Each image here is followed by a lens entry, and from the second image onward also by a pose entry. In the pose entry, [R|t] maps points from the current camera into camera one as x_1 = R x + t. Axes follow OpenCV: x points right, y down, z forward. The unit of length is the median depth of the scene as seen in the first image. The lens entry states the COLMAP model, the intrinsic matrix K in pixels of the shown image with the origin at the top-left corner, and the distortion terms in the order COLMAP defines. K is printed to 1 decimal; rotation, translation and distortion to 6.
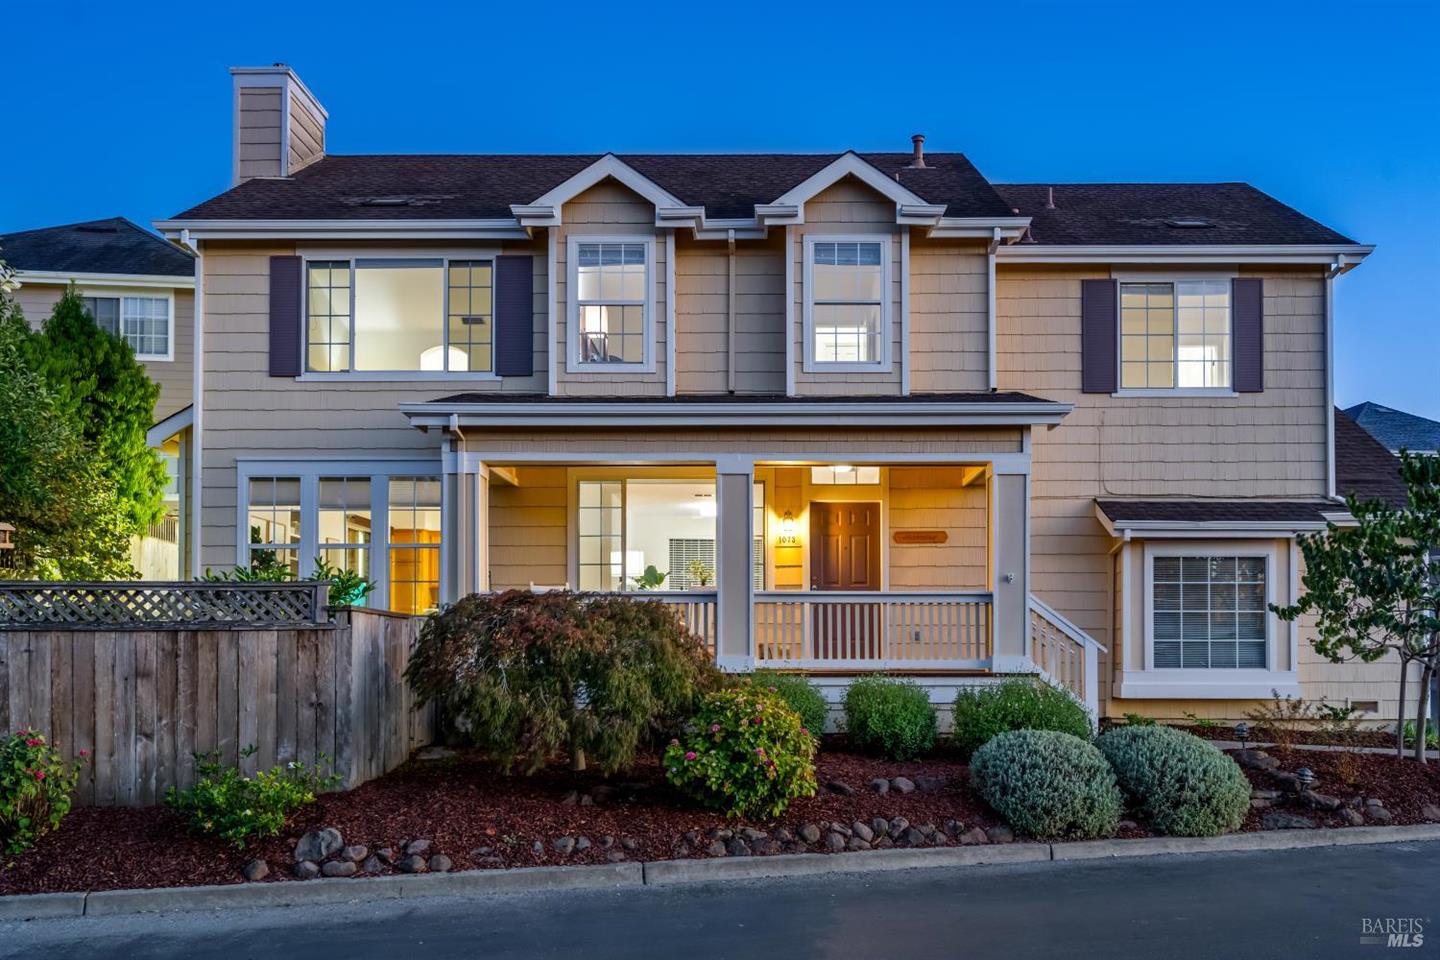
lens RADIAL K [[1100.6, 0, 757.3], [0, 1100.6, 622.5], [0, 0, 1]] dist [0.005671, 0.000418]
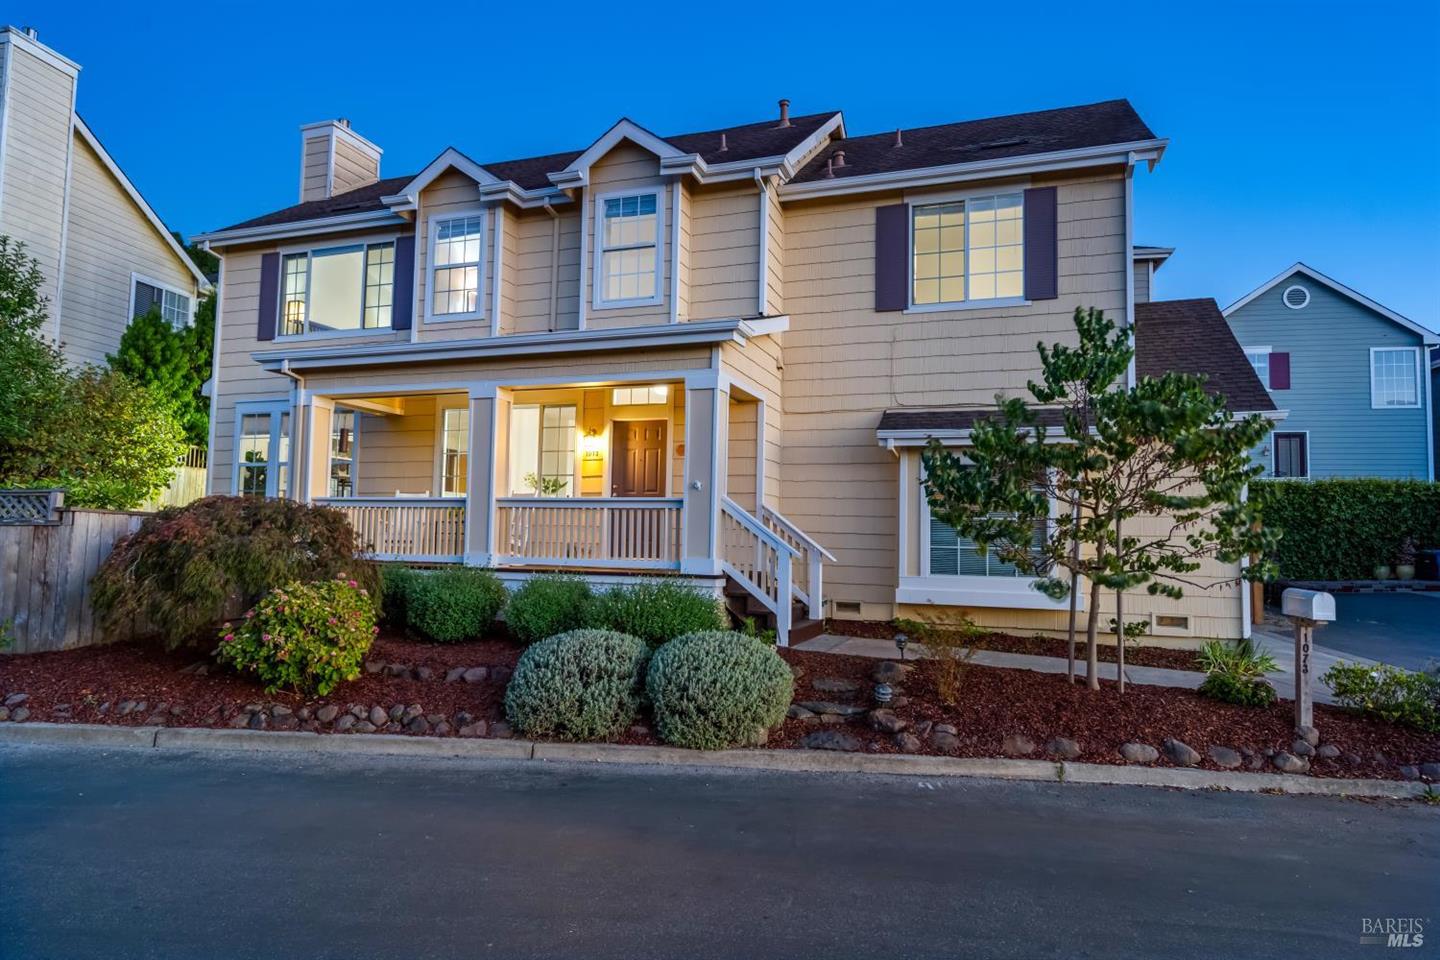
lens RADIAL K [[861.1, 0, 720.0], [0, 861.1, 480.0], [0, 0, 1]] dist [0.004853, -0.000558]
pose [[0.945140, -0.005823, -0.326613, 0.452947], [-0.011278, 0.998663, -0.050439, -0.003186], [0.326471, 0.051355, 0.943811, 0.187614]]
